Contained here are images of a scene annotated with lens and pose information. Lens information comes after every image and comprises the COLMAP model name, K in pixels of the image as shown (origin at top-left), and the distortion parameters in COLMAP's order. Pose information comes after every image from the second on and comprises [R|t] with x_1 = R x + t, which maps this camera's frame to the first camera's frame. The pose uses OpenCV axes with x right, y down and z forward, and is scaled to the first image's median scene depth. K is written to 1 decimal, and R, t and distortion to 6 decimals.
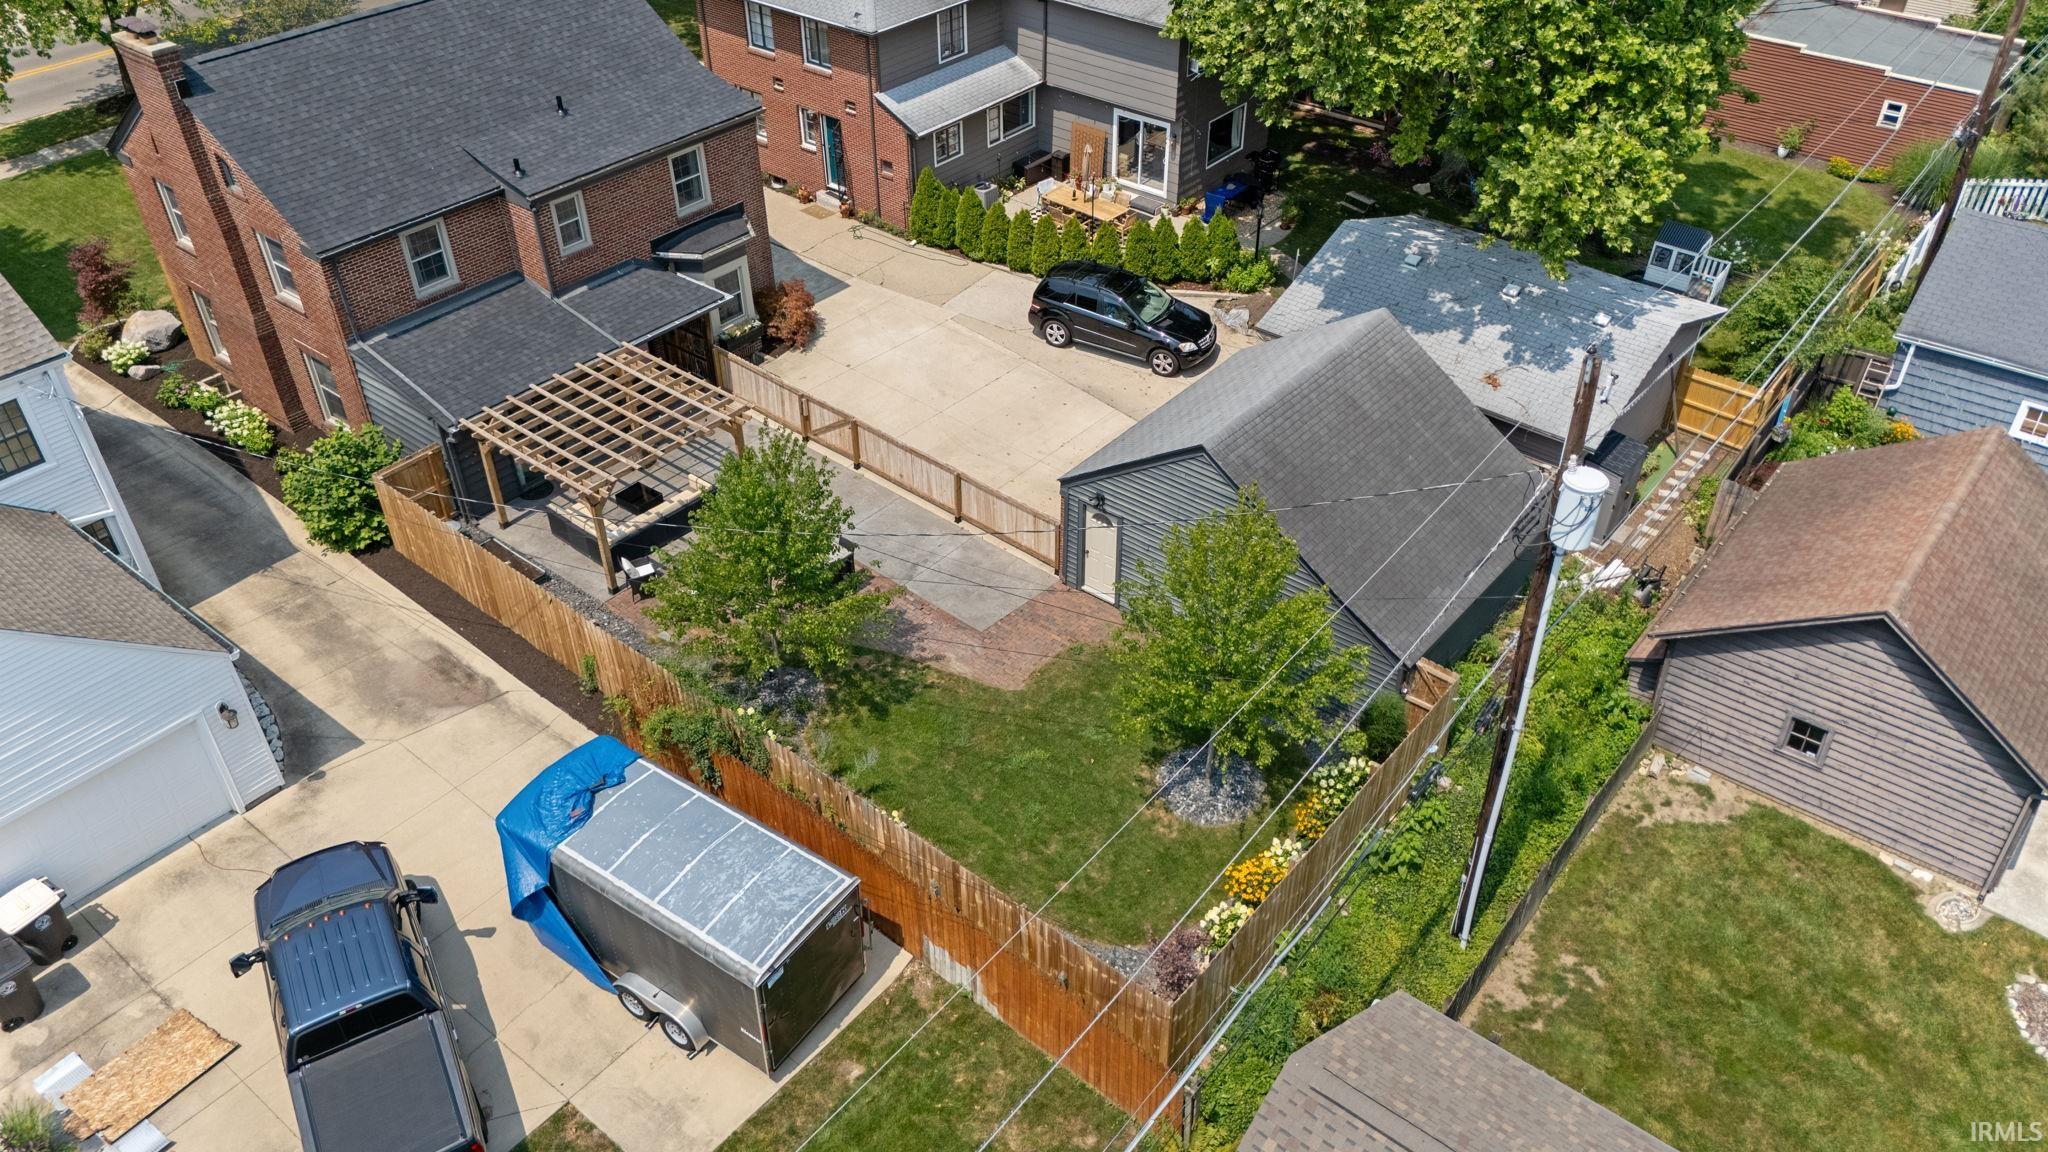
lens RADIAL K [[1485.7, 0, 1024.0], [0, 1485.7, 576.0], [0, 0, 1]] dist [0.043978, -0.001952]
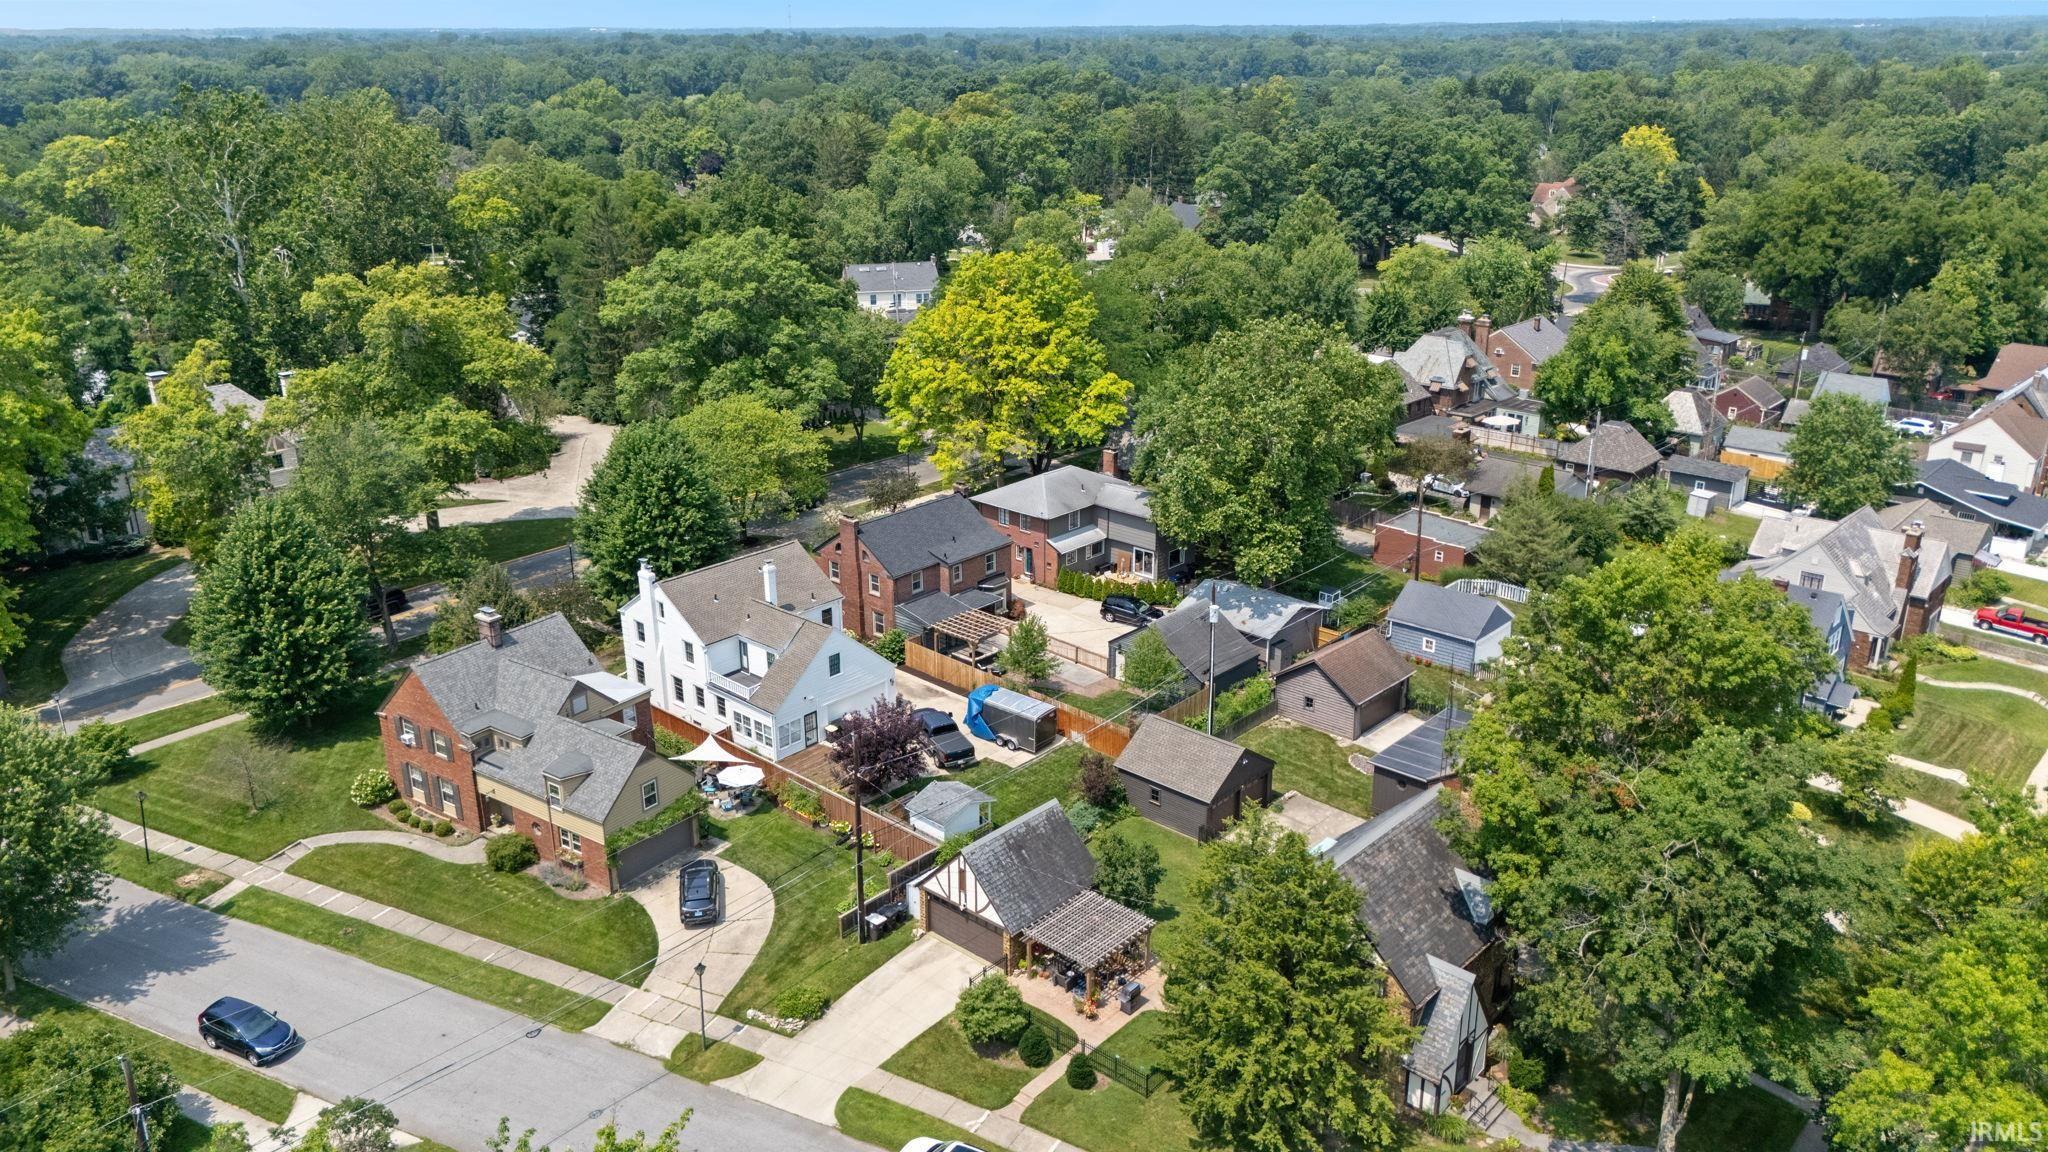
lens RADIAL K [[1485.7, 0, 1024.0], [0, 1485.7, 576.0], [0, 0, 1]] dist [0.043978, -0.001952]
pose [[0.998332, 0.014392, -0.055910, 0.016088], [-0.030993, 0.950657, -0.308691, 0.654170], [0.048708, 0.309908, 0.949518, -1.763458]]
